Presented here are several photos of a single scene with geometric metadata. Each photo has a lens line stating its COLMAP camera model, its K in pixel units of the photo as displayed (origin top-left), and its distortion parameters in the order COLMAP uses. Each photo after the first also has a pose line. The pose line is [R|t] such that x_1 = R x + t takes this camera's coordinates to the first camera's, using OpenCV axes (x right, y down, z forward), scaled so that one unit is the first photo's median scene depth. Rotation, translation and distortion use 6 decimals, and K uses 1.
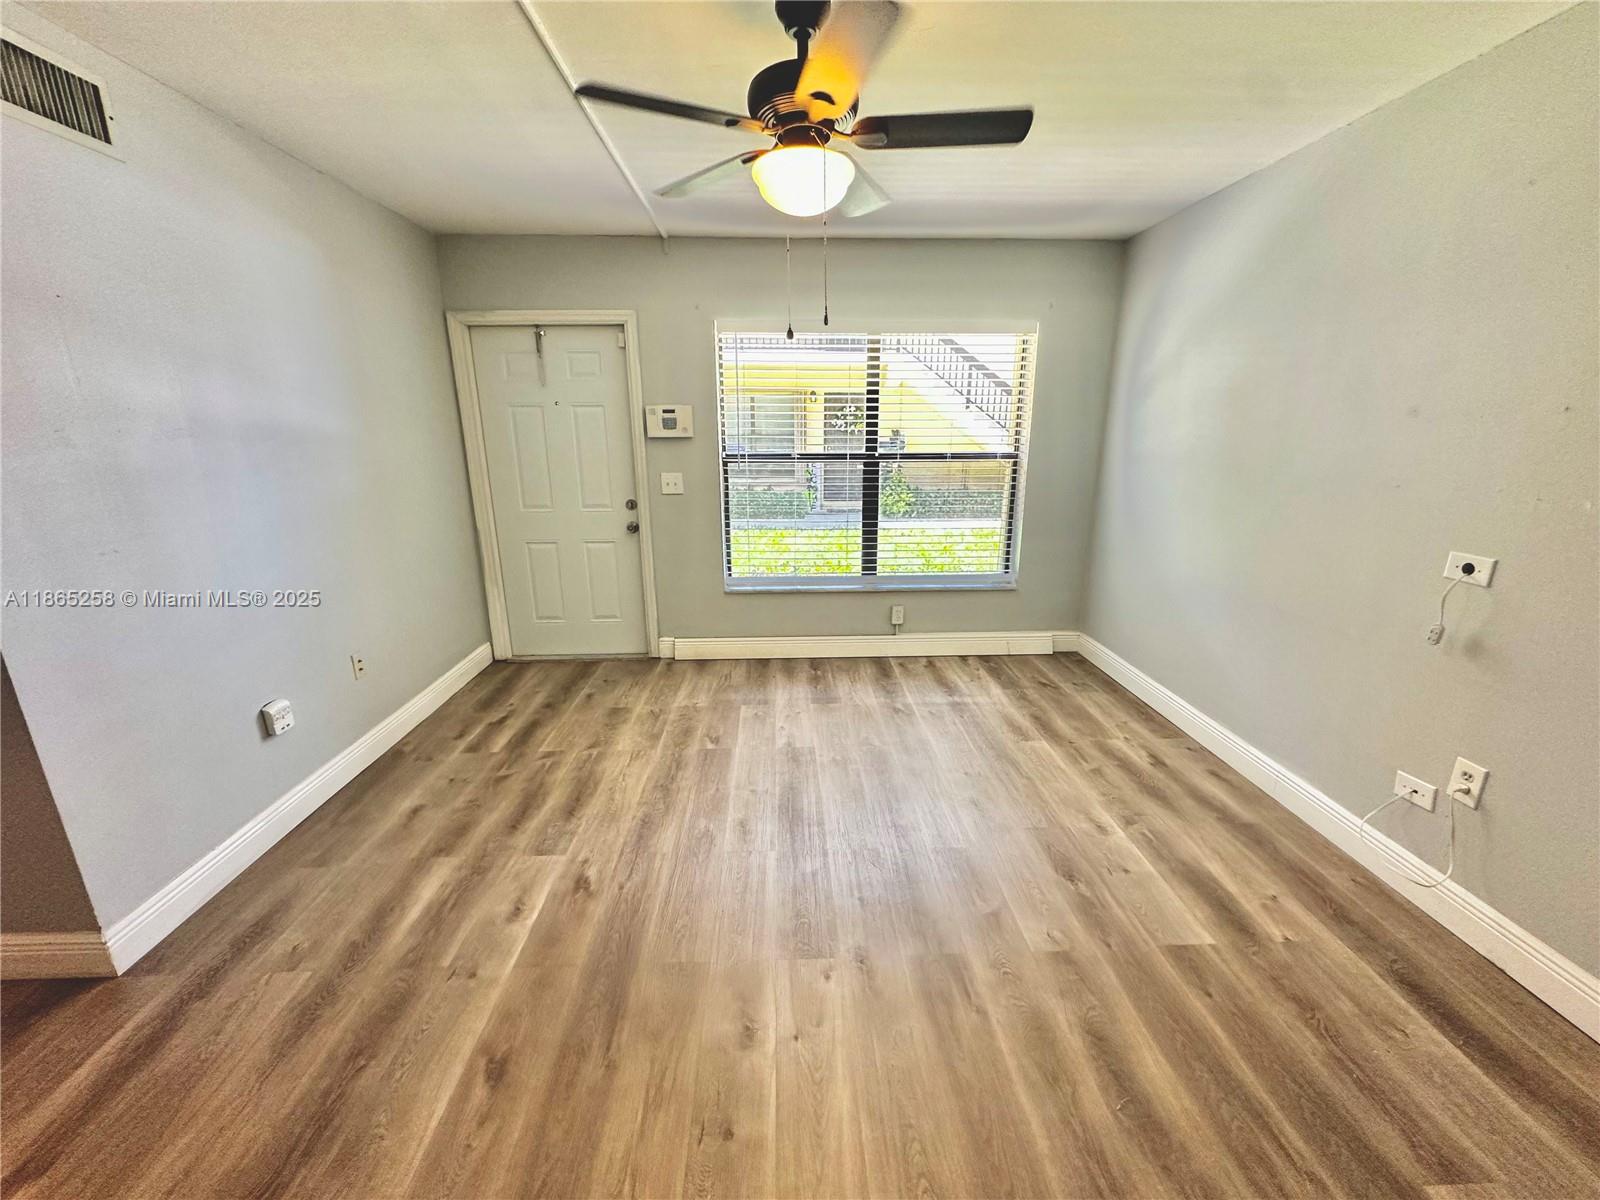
lens RADIAL K [[640.1, 0, 800.0], [0, 640.1, 600.0], [0, 0, 1]] dist [-0.005928, 0.001389]
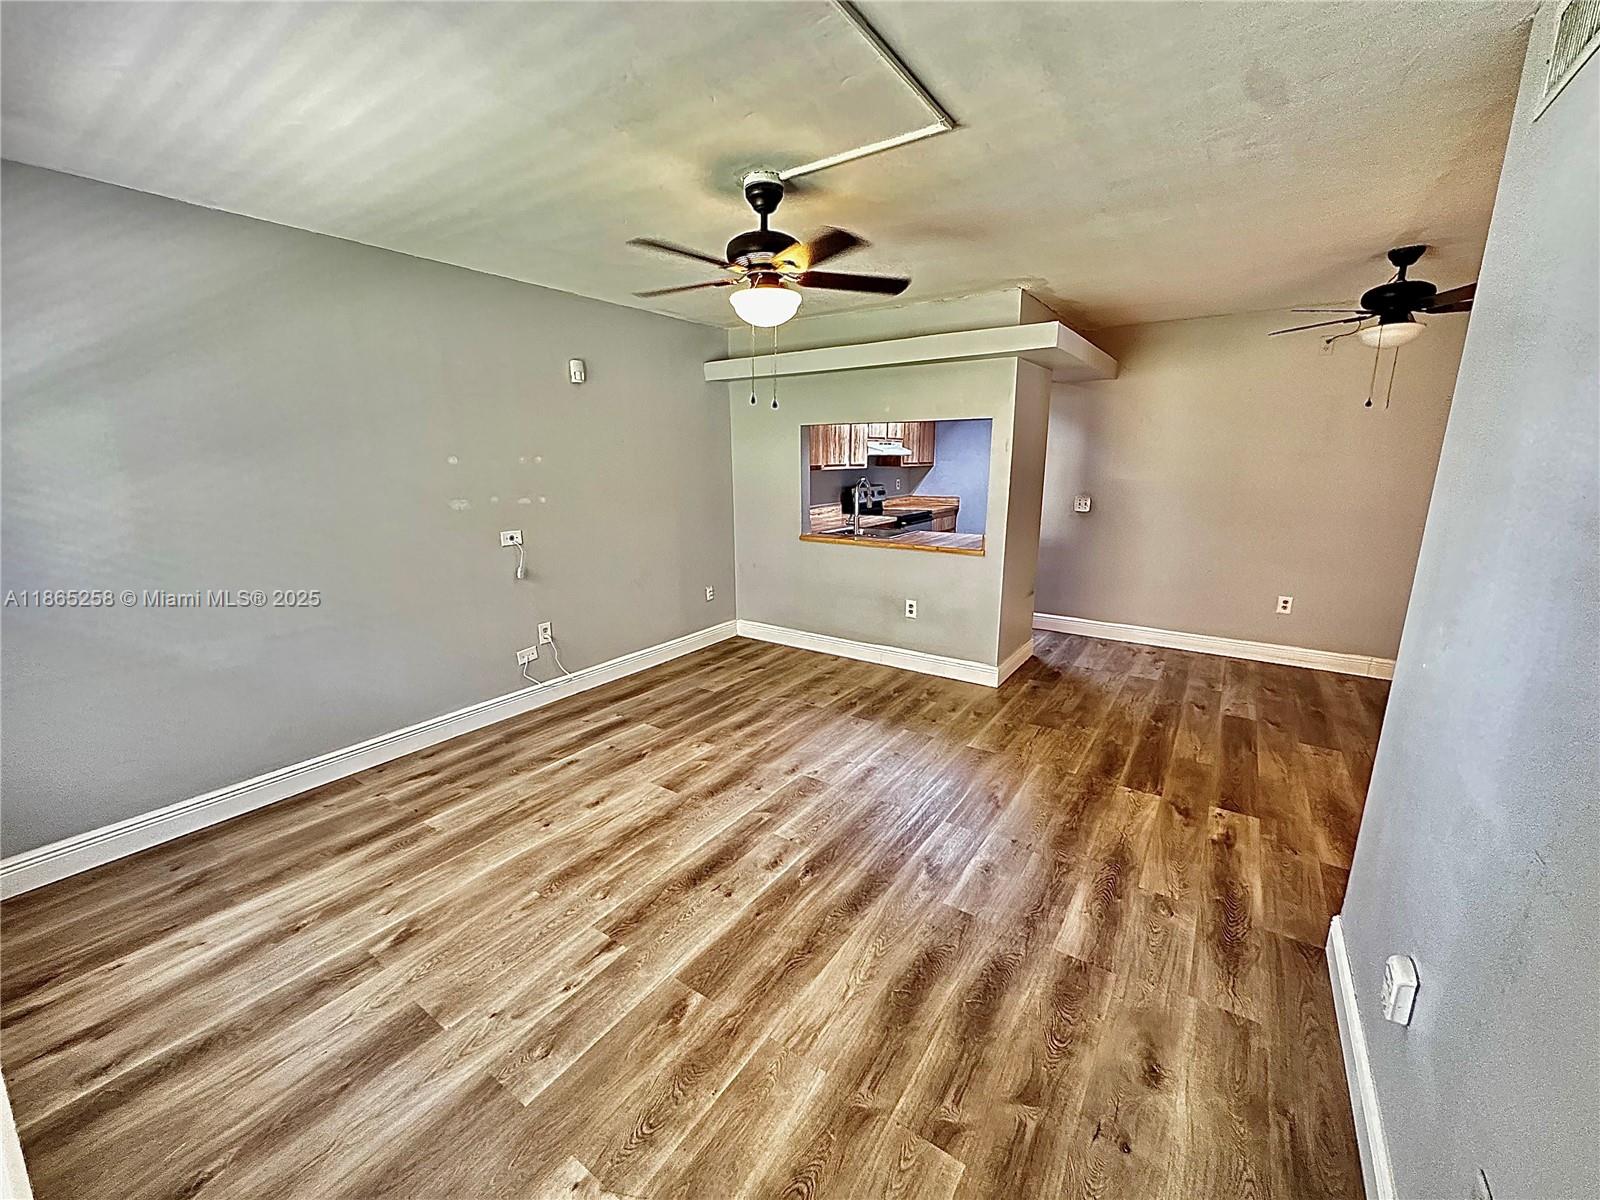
lens RADIAL K [[640.1, 0, 800.0], [0, 640.1, 600.0], [0, 0, 1]] dist [-0.005928, 0.001389]
pose [[-0.804215, -0.125956, 0.580838, -0.554798], [0.163821, 0.892449, 0.420353, -0.368361], [-0.571315, 0.433208, -0.697087, 1.272552]]
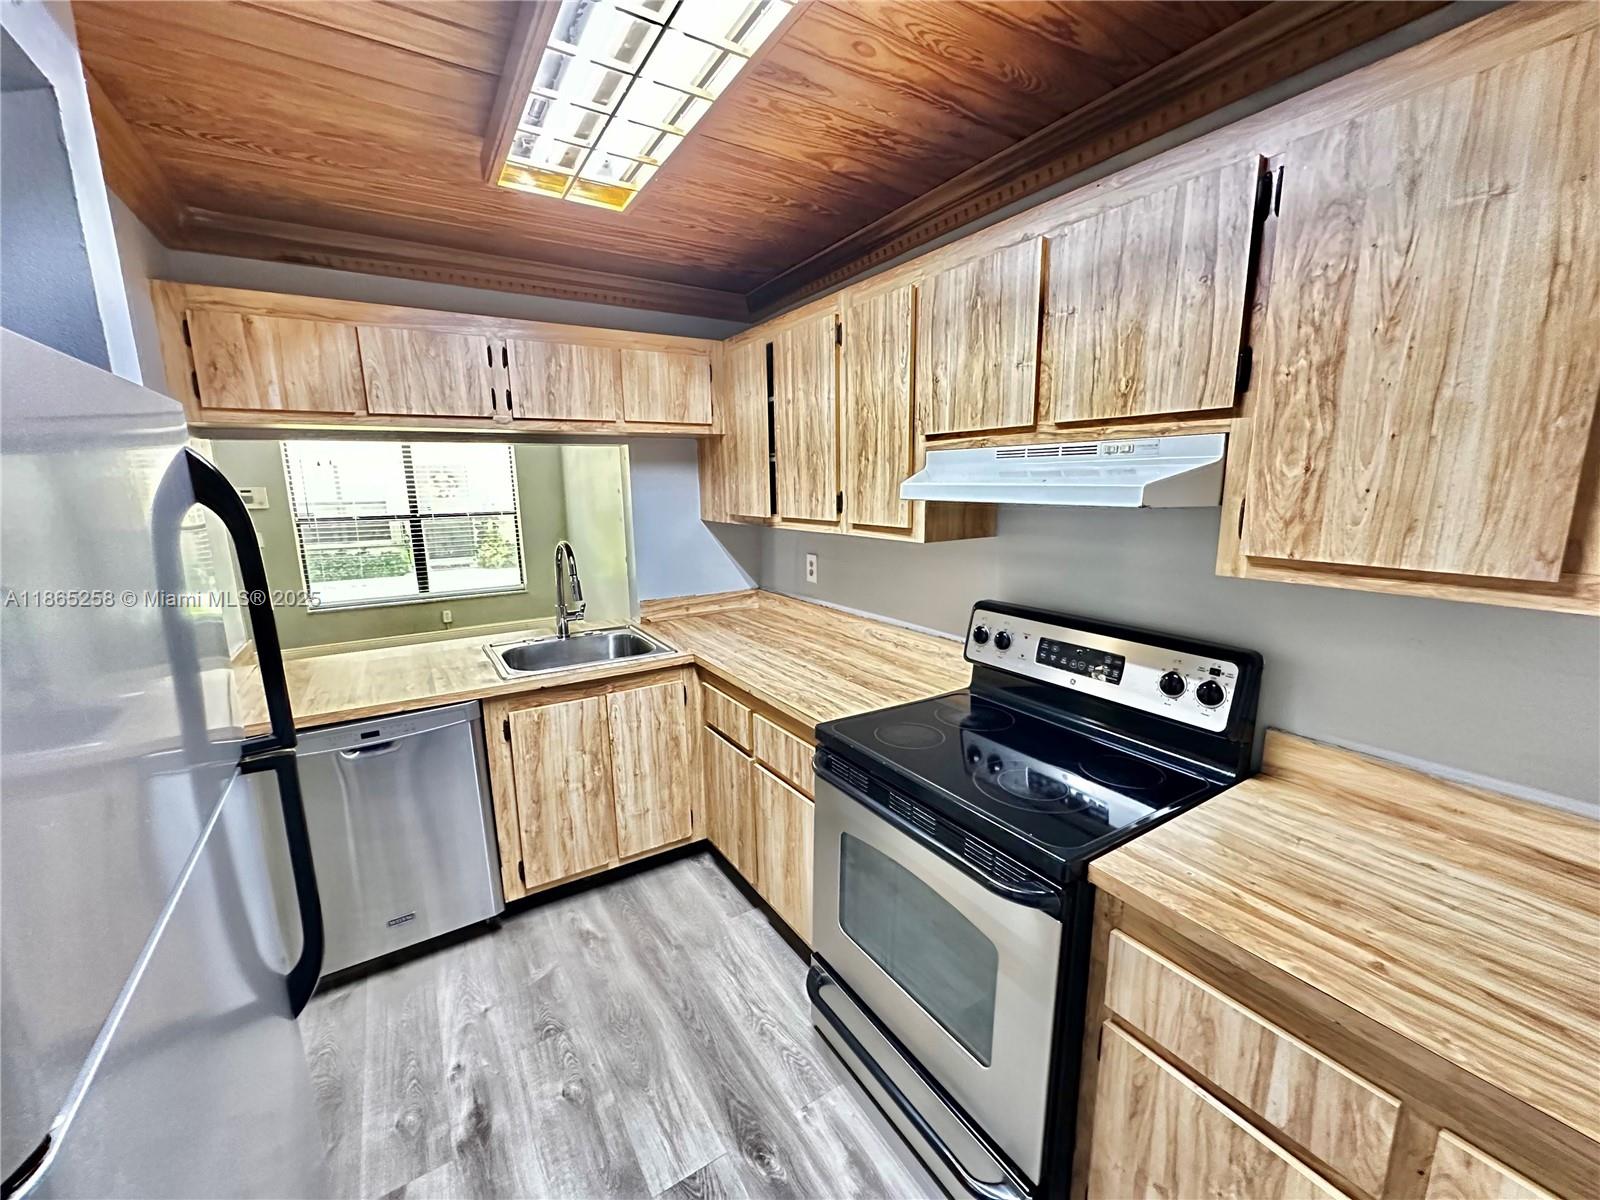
lens RADIAL K [[640.1, 0, 800.0], [0, 640.1, 600.0], [0, 0, 1]] dist [-0.005928, 0.001389]
pose [[0.862697, -0.102696, 0.495184, 0.184877], [0.145422, 0.988185, -0.048411, 0.268834], [-0.484362, 0.113775, 0.867438, -1.113161]]
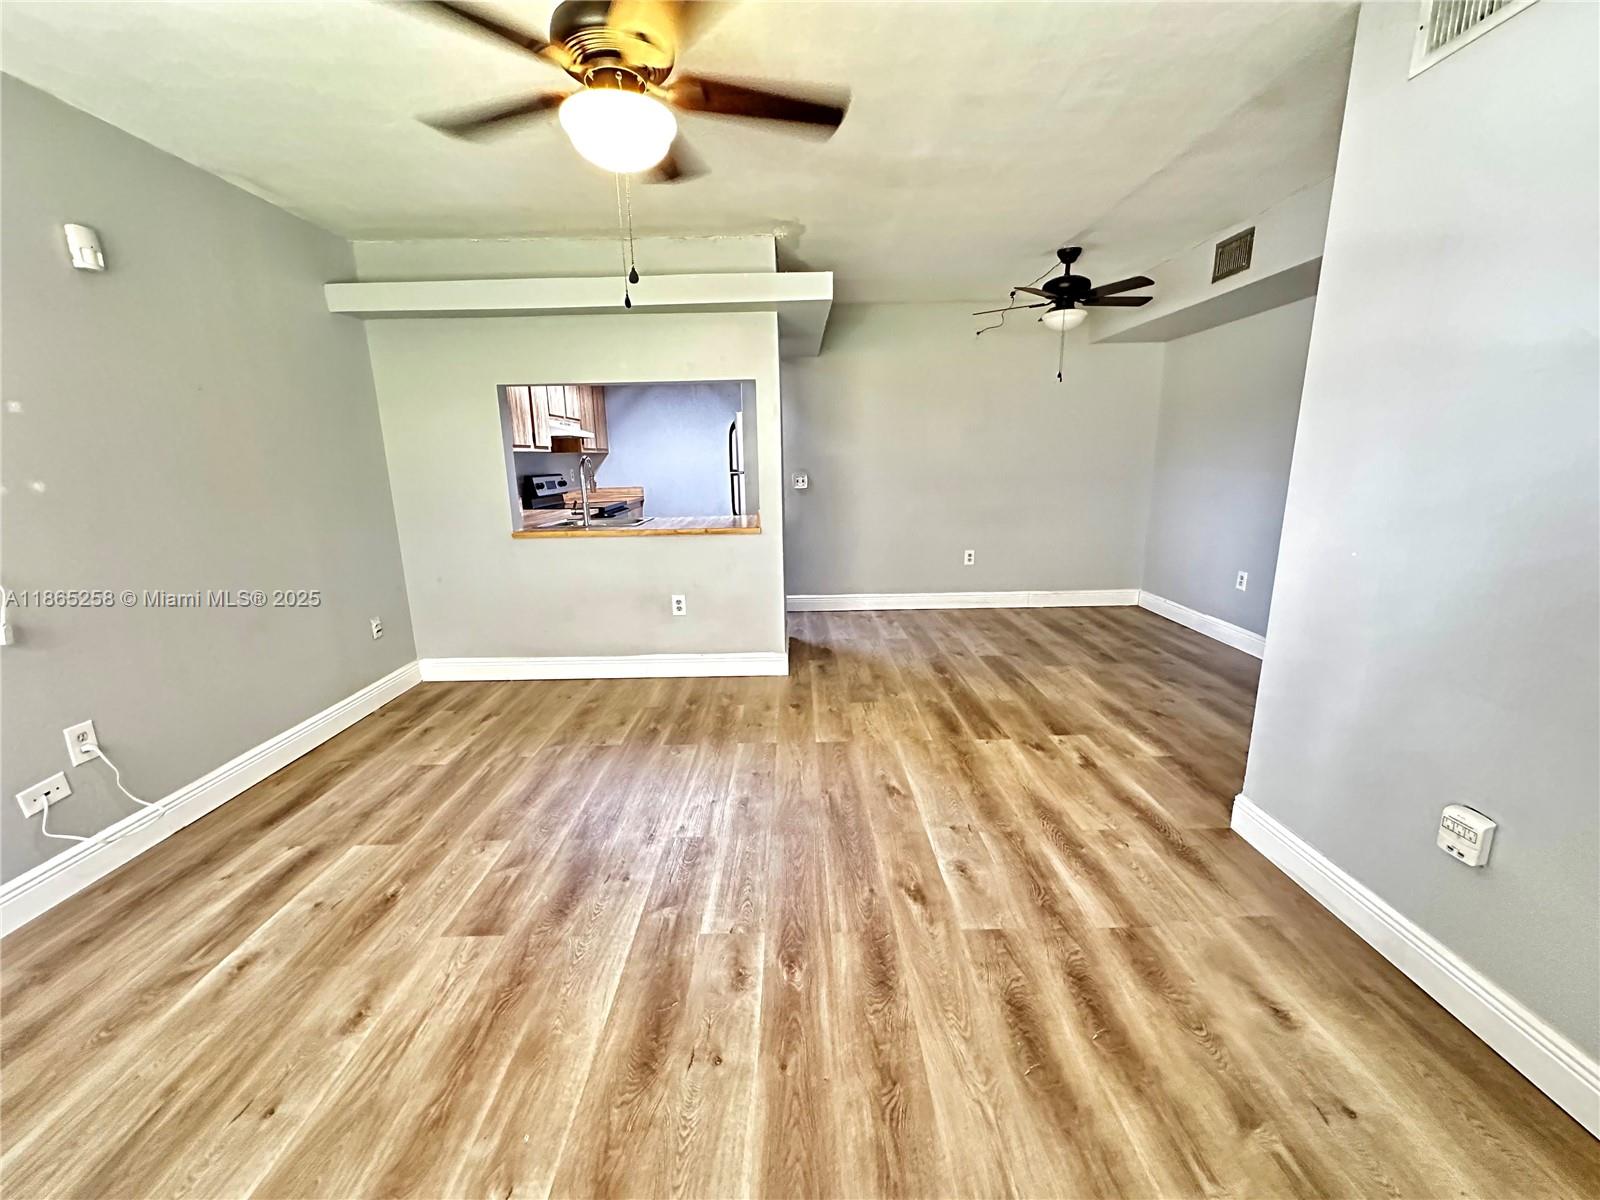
lens RADIAL K [[640.1, 0, 800.0], [0, 640.1, 600.0], [0, 0, 1]] dist [-0.005928, 0.001389]
pose [[-0.999406, 0.013954, 0.031509, -0.153679], [0.027138, 0.882213, 0.470068, -0.273132], [-0.021239, 0.470643, -0.882068, 1.198041]]
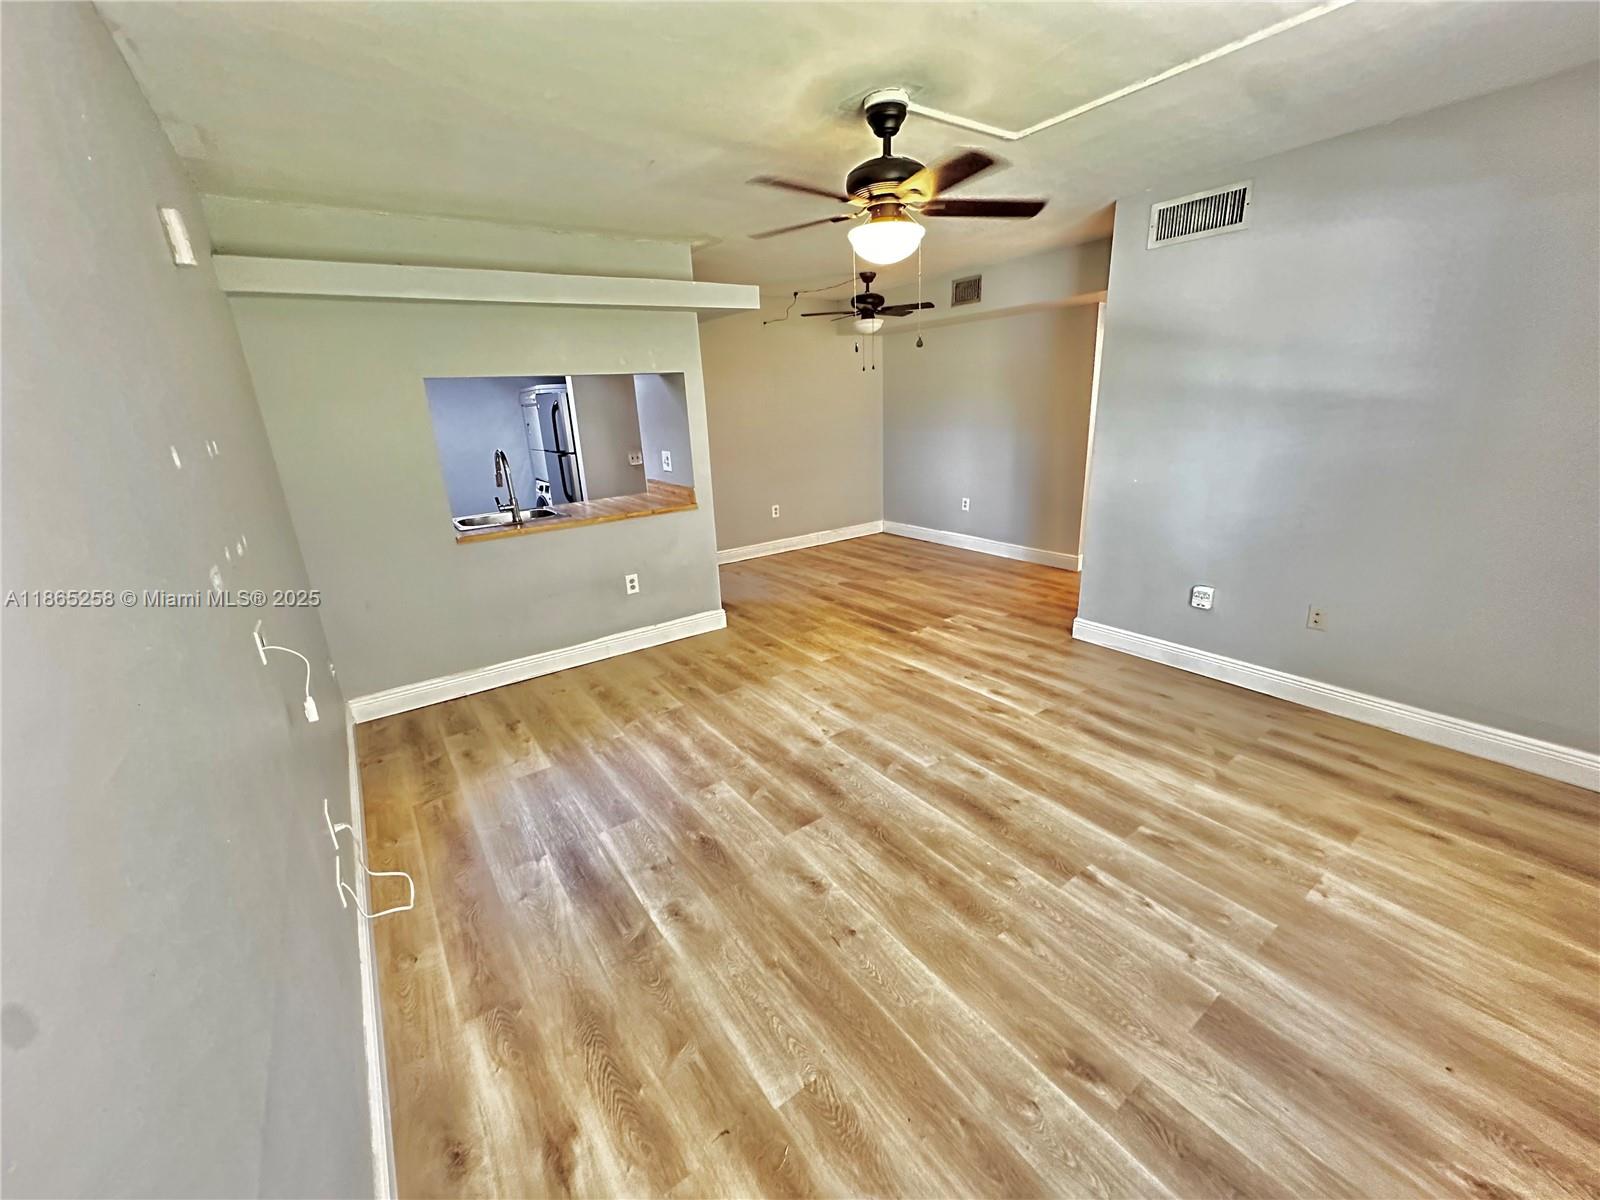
lens RADIAL K [[637.8, 0, 800.0], [0, 637.8, 600.0], [0, 0, 1]] dist [-0.002421, 0.000584]
pose [[-0.836128, 0.204425, -0.509020, 0.570693], [-0.098568, 0.856864, 0.506031, -0.374808], [0.539606, 0.473280, -0.696298, 1.247125]]
